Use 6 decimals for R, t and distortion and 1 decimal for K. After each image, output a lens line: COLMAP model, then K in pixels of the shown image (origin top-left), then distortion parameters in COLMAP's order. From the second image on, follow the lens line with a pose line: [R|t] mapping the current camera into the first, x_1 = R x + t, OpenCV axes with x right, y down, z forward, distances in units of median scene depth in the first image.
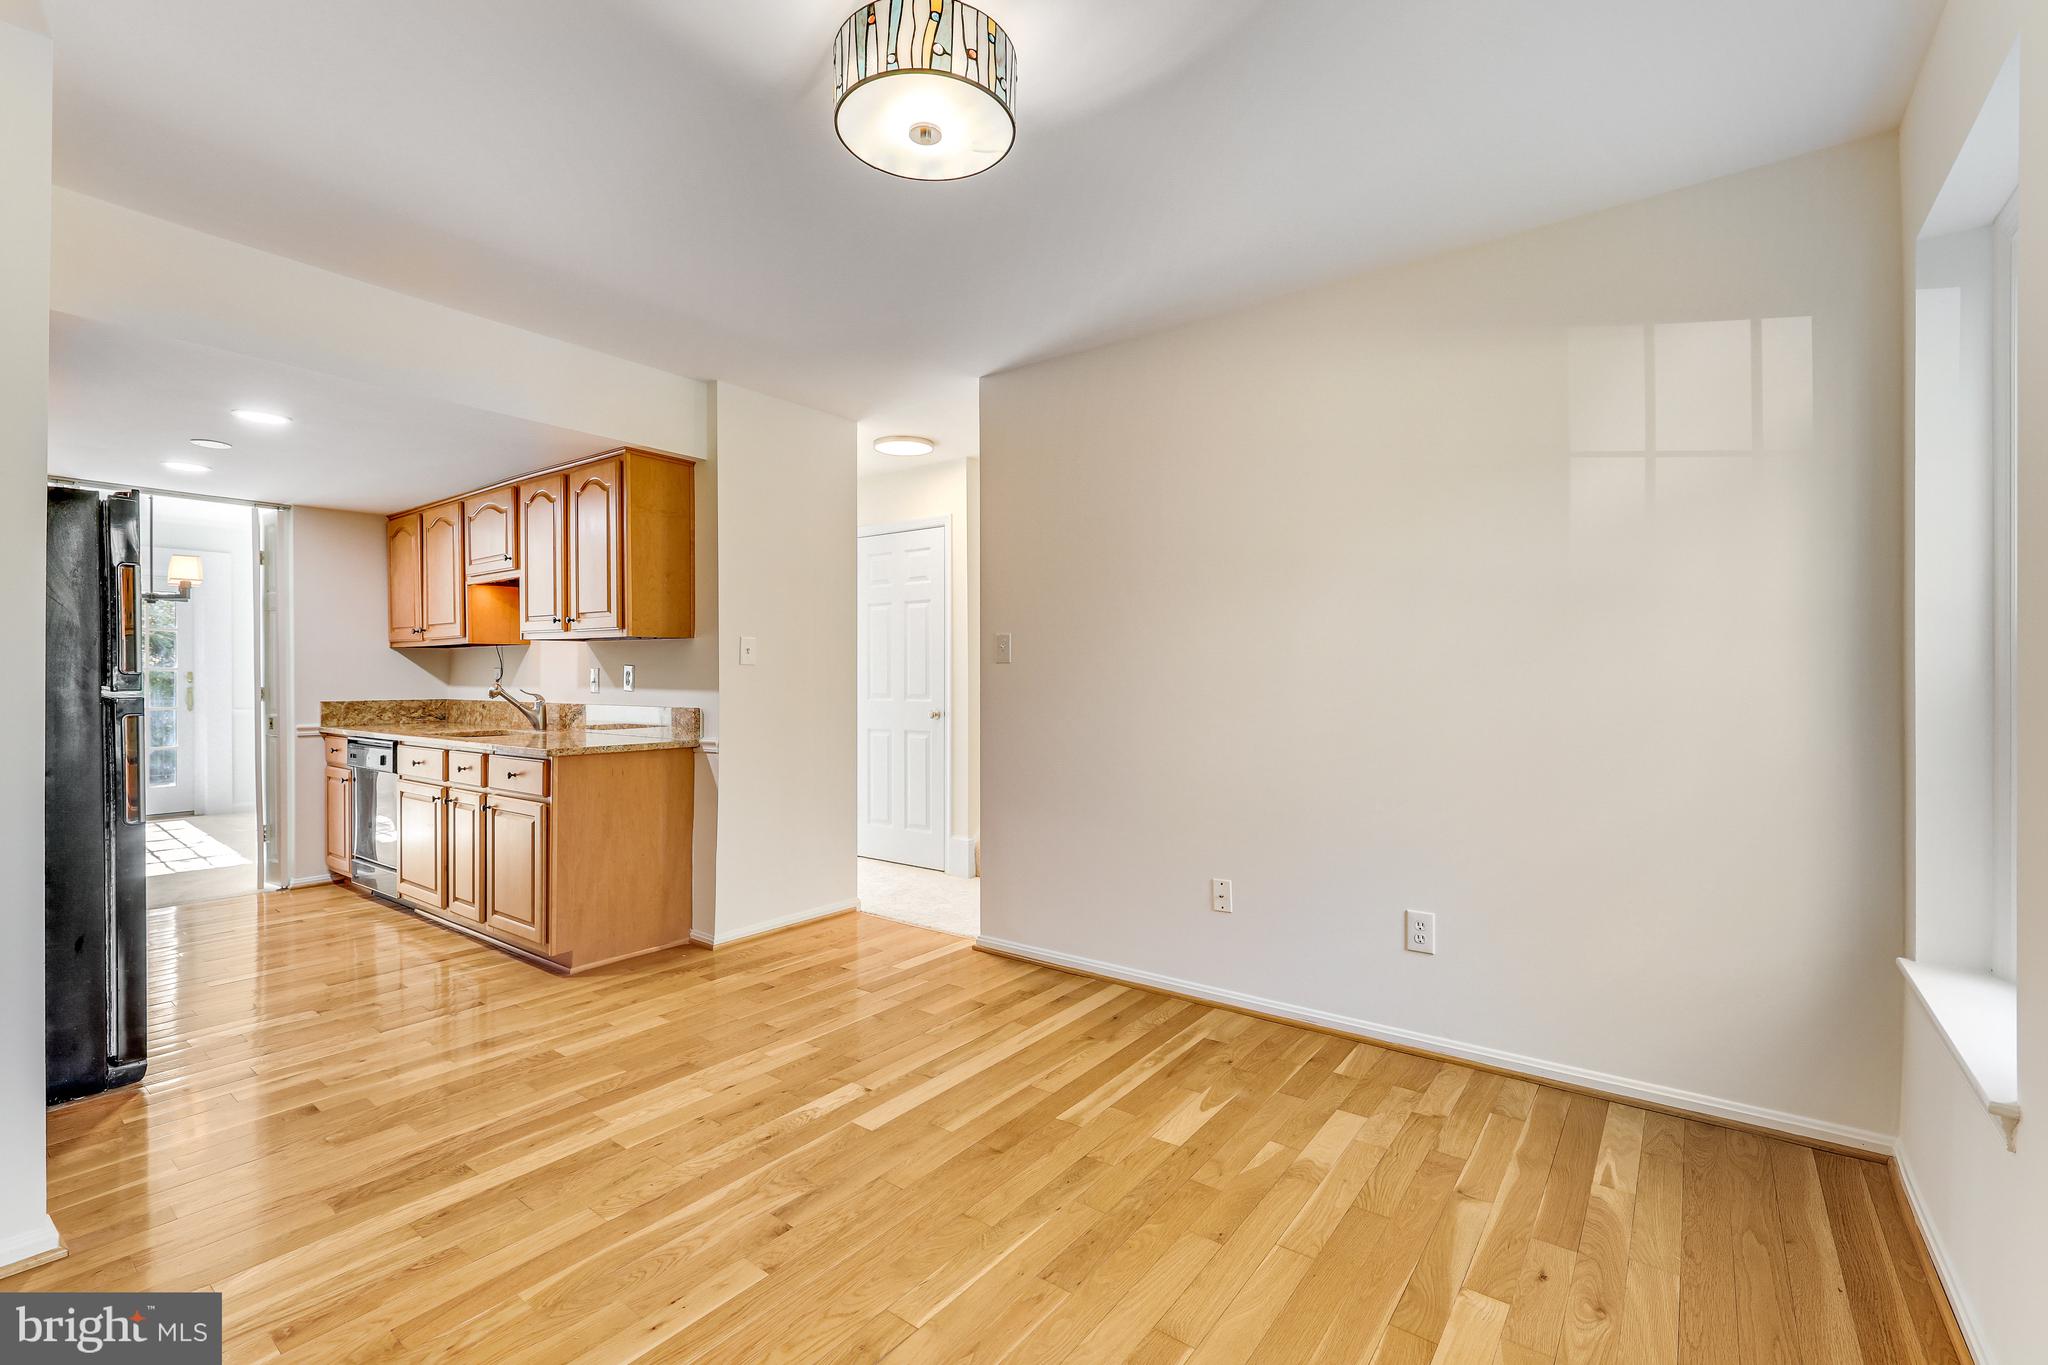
lens RADIAL K [[892.0, 0, 1018.3], [0, 892.0, 678.1], [0, 0, 1]] dist [0.001960, 0.000167]
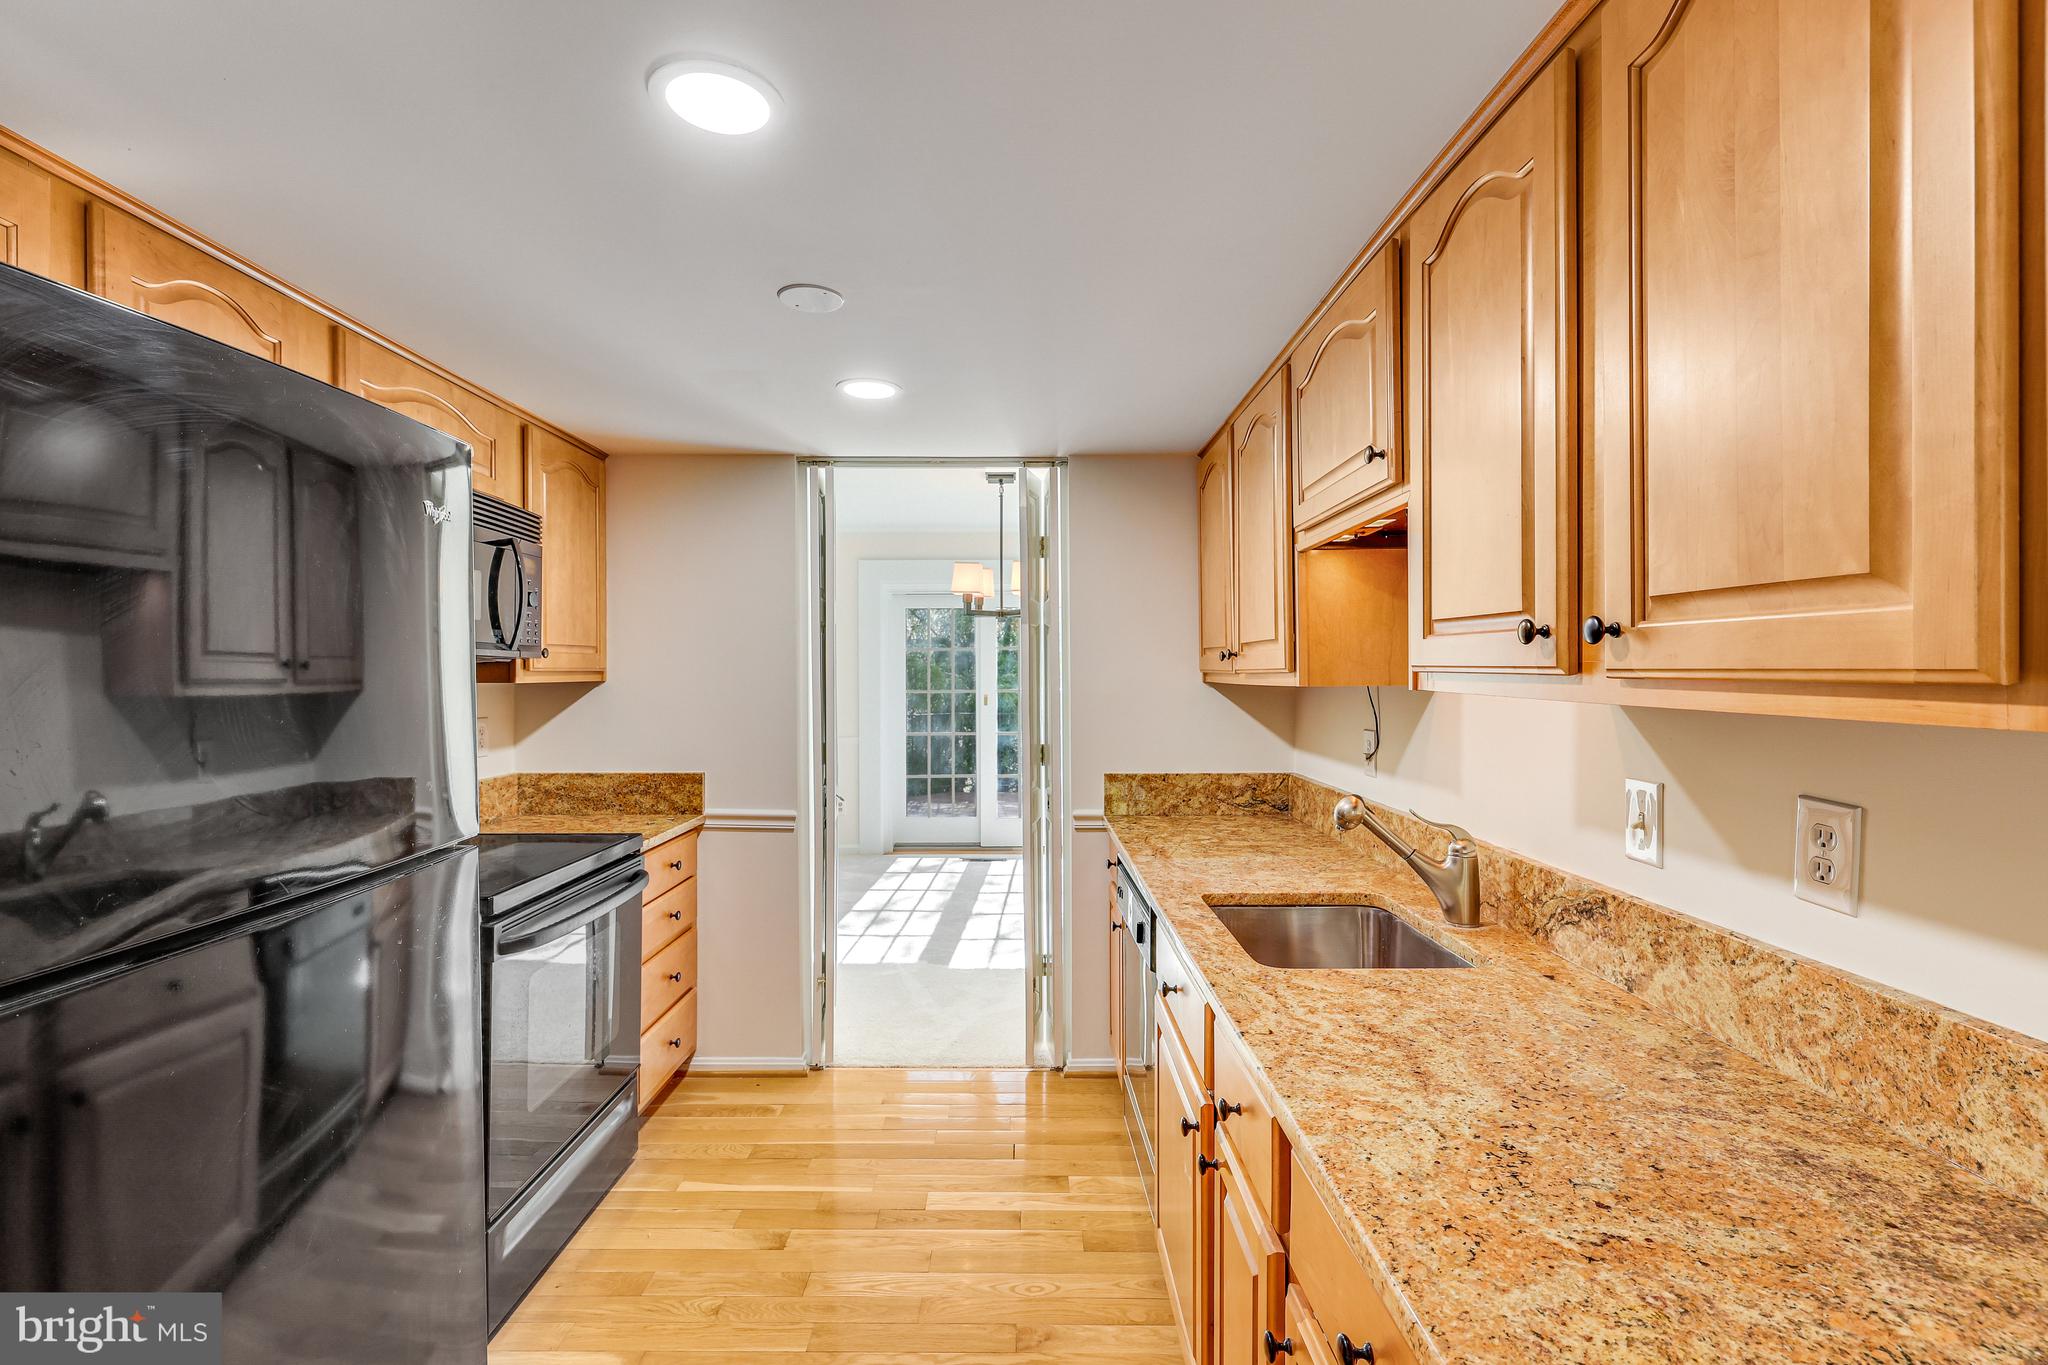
lens RADIAL K [[924.3, 0, 1019.3], [0, 924.3, 678.1], [0, 0, 1]] dist [-0.001341, -0.000014]
pose [[0.603041, 0.004085, -0.797700, -0.365220], [0.000642, 0.999984, 0.005606, -0.049004], [0.797710, -0.003892, 0.603028, 0.666259]]
